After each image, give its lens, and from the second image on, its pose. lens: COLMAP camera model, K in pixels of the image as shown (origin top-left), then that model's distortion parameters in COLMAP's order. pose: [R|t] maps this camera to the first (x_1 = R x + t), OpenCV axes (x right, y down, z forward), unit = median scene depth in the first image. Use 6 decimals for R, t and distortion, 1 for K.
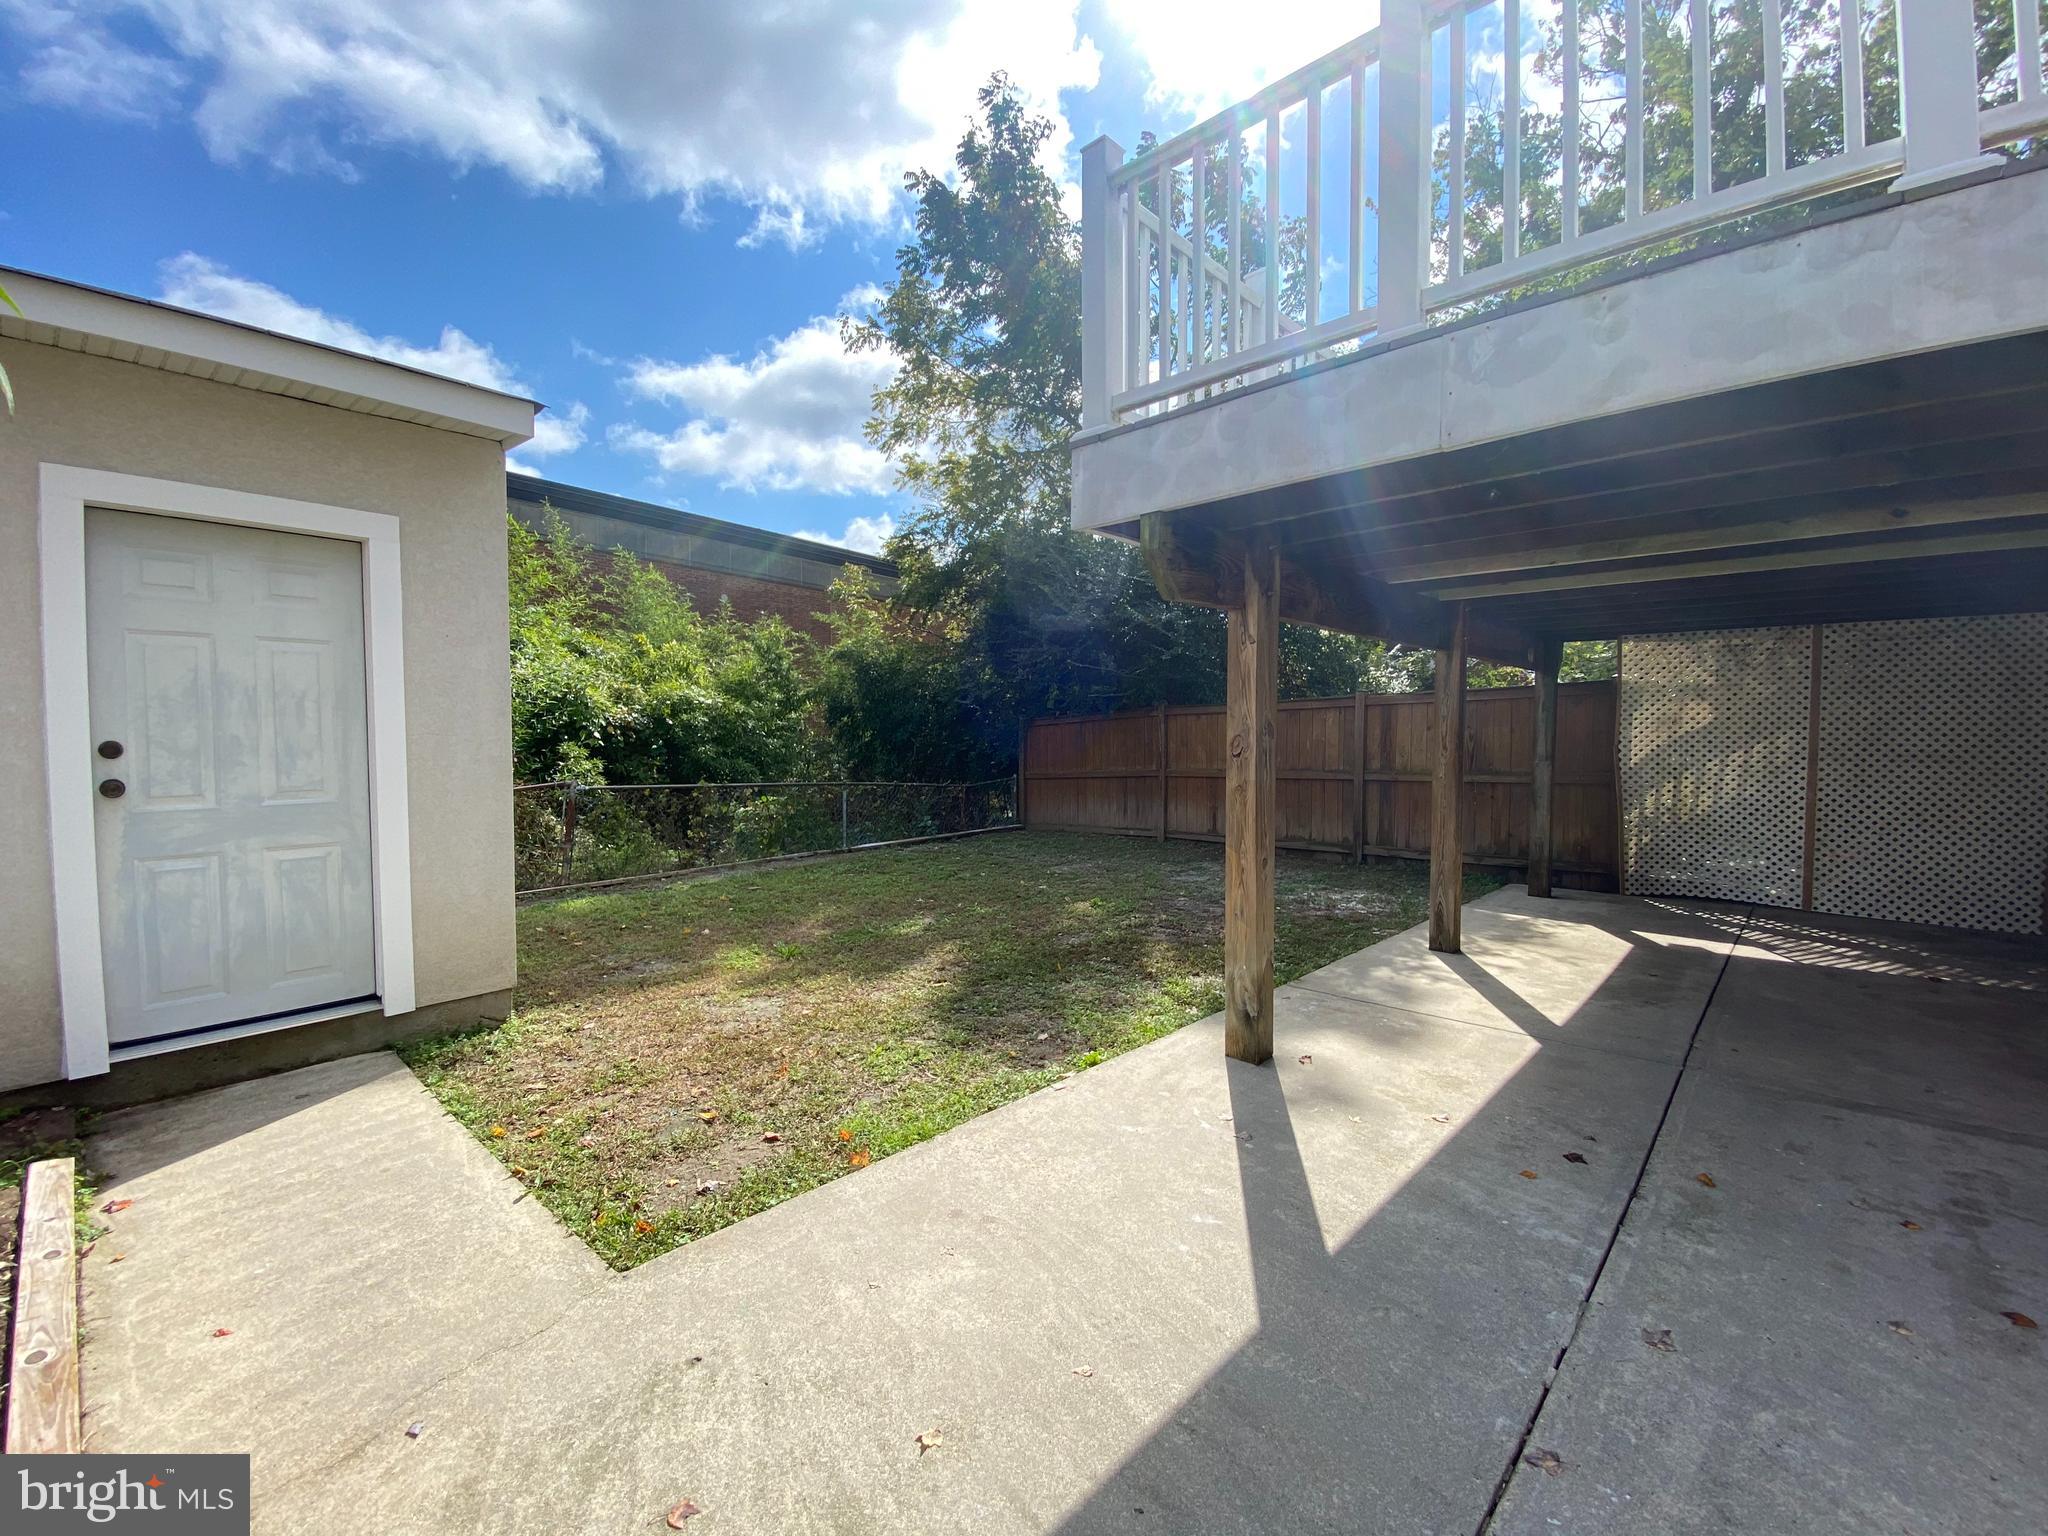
lens RADIAL K [[821.5, 0, 1026.0], [0, 821.5, 778.7], [0, 0, 1]] dist [0.015692, -0.019379]
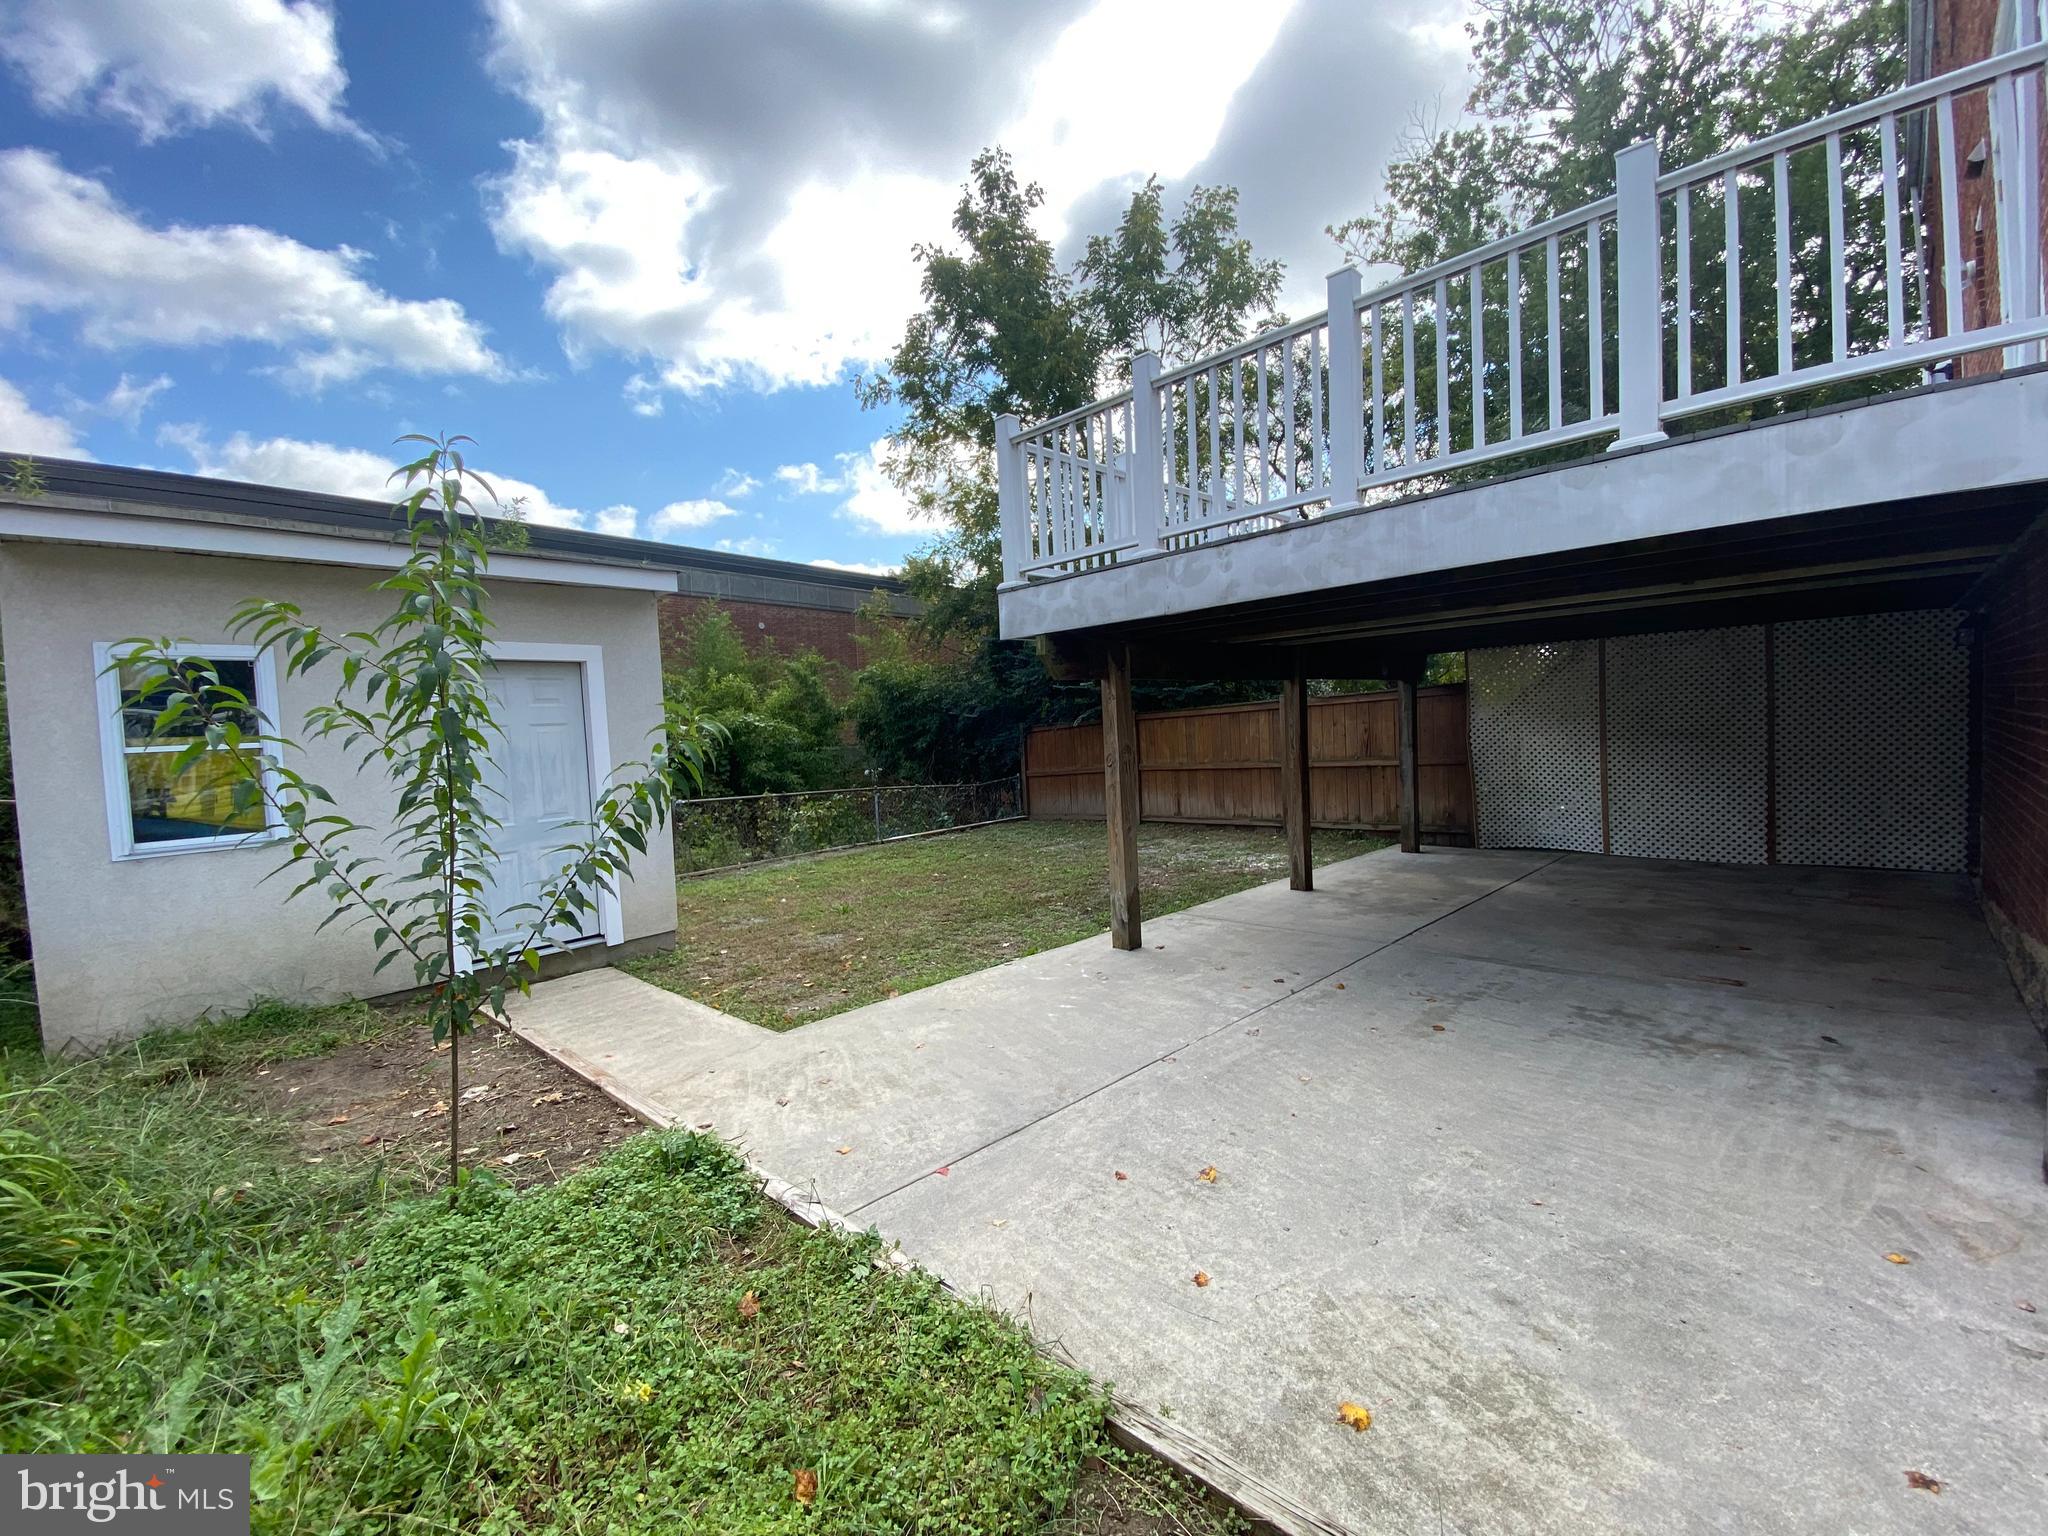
lens RADIAL K [[834.8, 0, 1026.5], [0, 834.8, 753.9], [0, 0, 1]] dist [0.034928, -0.029635]
pose [[0.998190, -0.047184, -0.037301, 0.156485], [0.046404, 0.998691, -0.021498, -0.024731], [0.038266, 0.019728, 0.999073, -0.715438]]
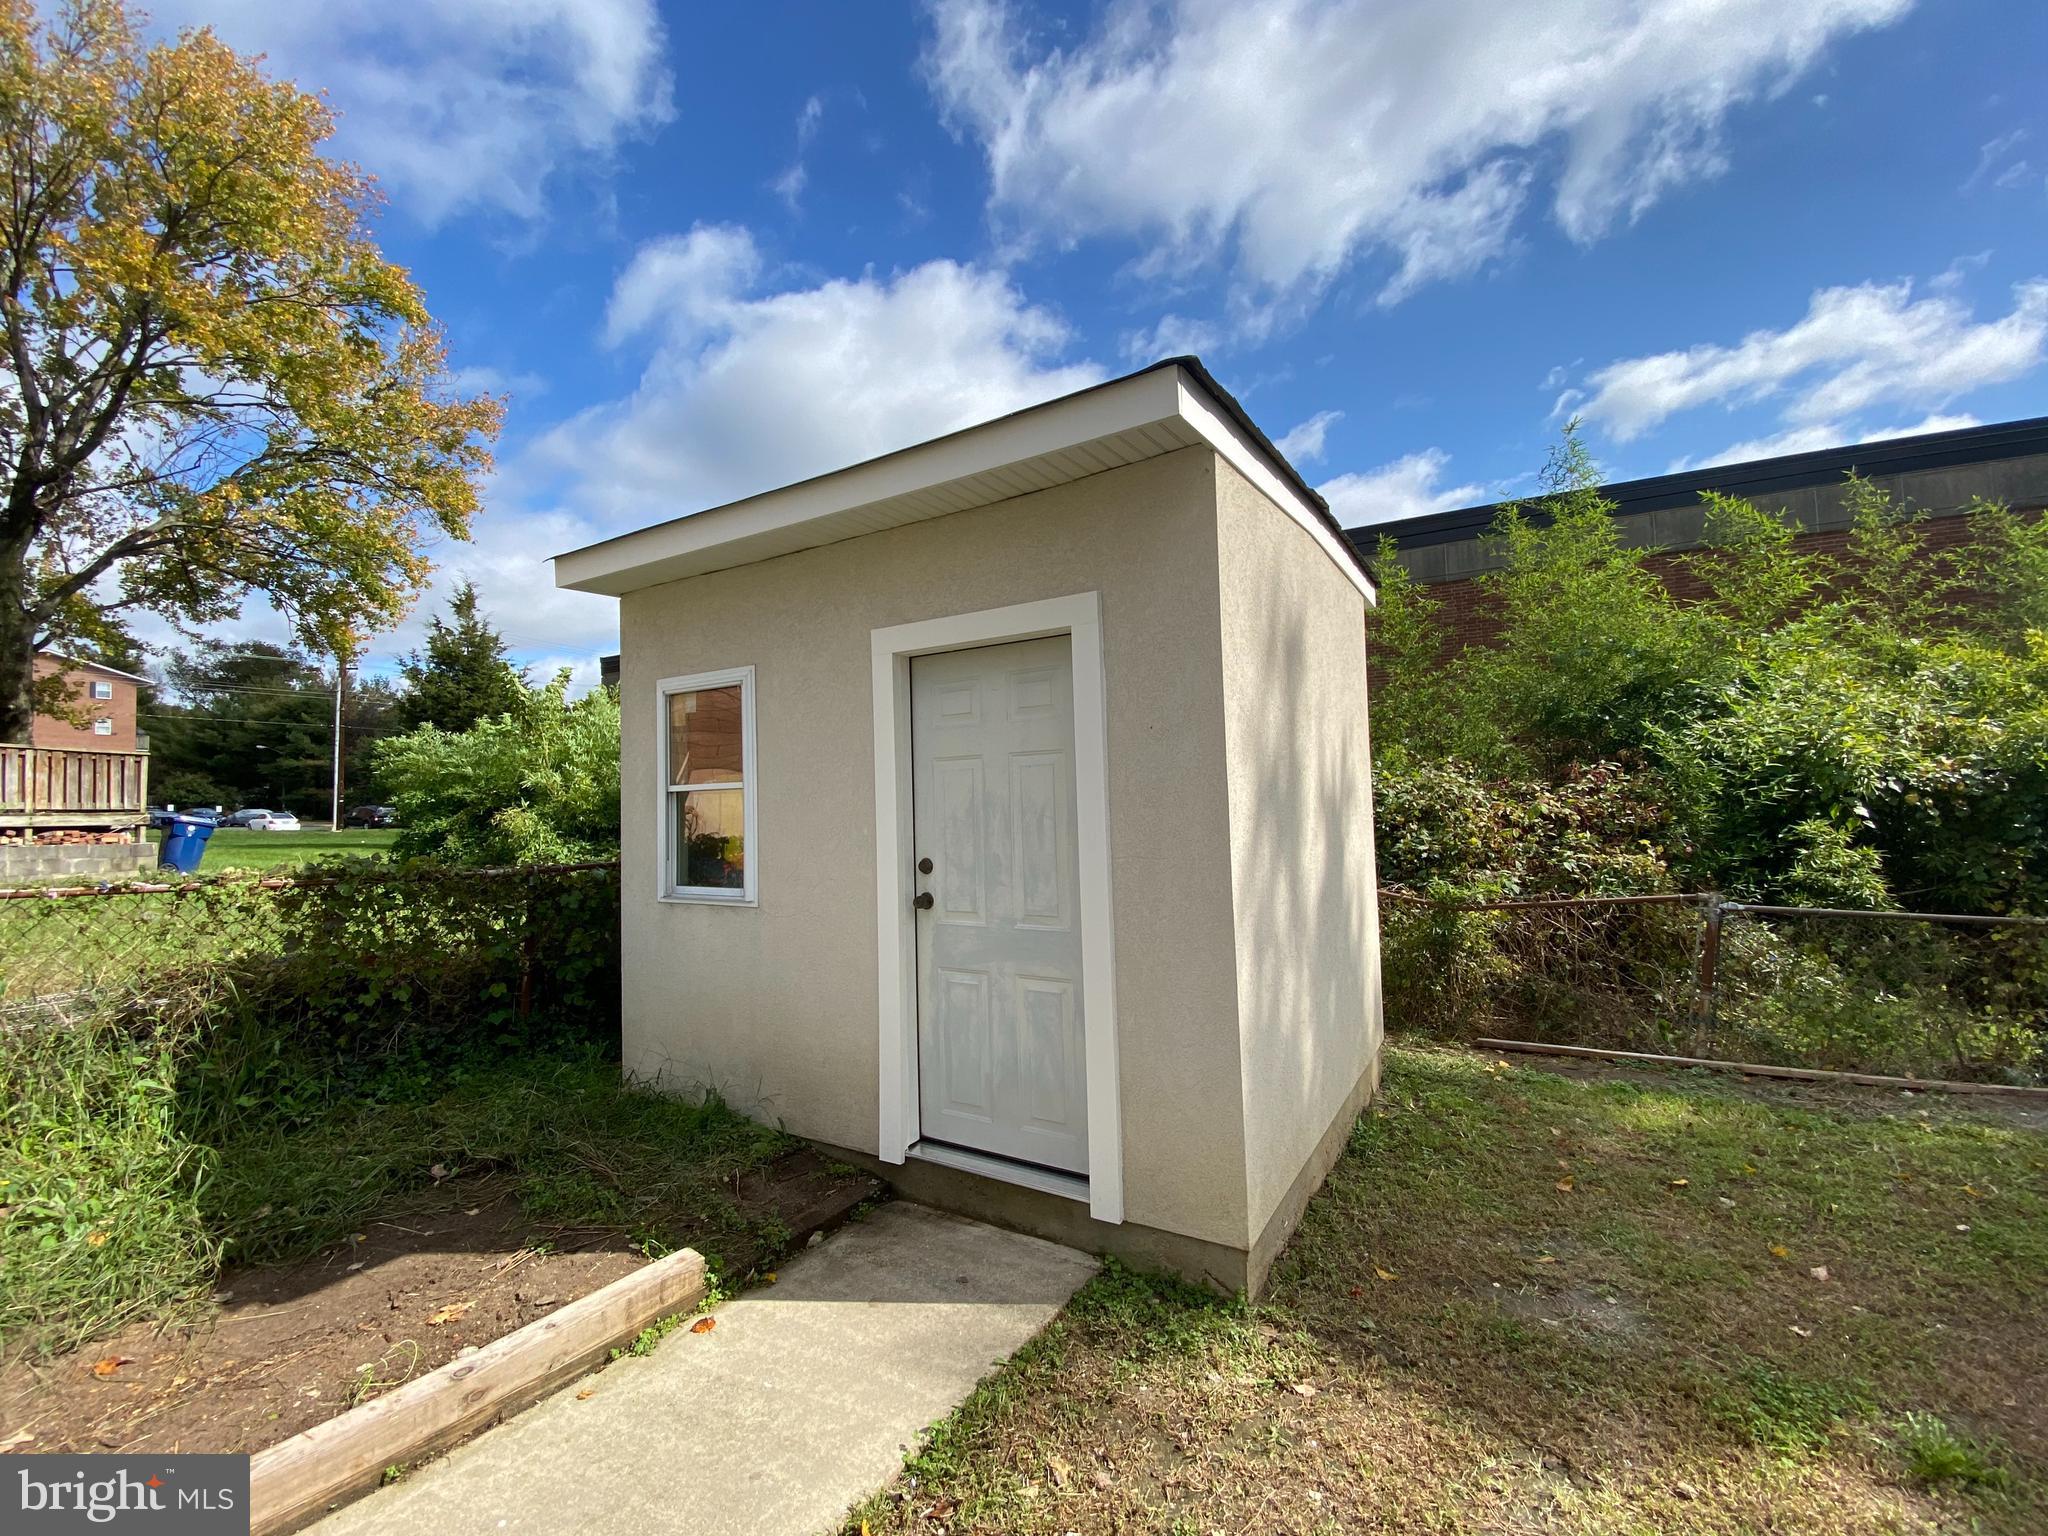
lens RADIAL K [[834.8, 0, 1026.5], [0, 834.8, 753.9], [0, 0, 1]] dist [0.034928, -0.029635]
pose [[0.144333, -0.061515, -0.987615, 0.041272], [-0.028934, 0.997377, -0.066352, -0.104530], [0.989106, 0.038152, 0.142175, 0.857550]]
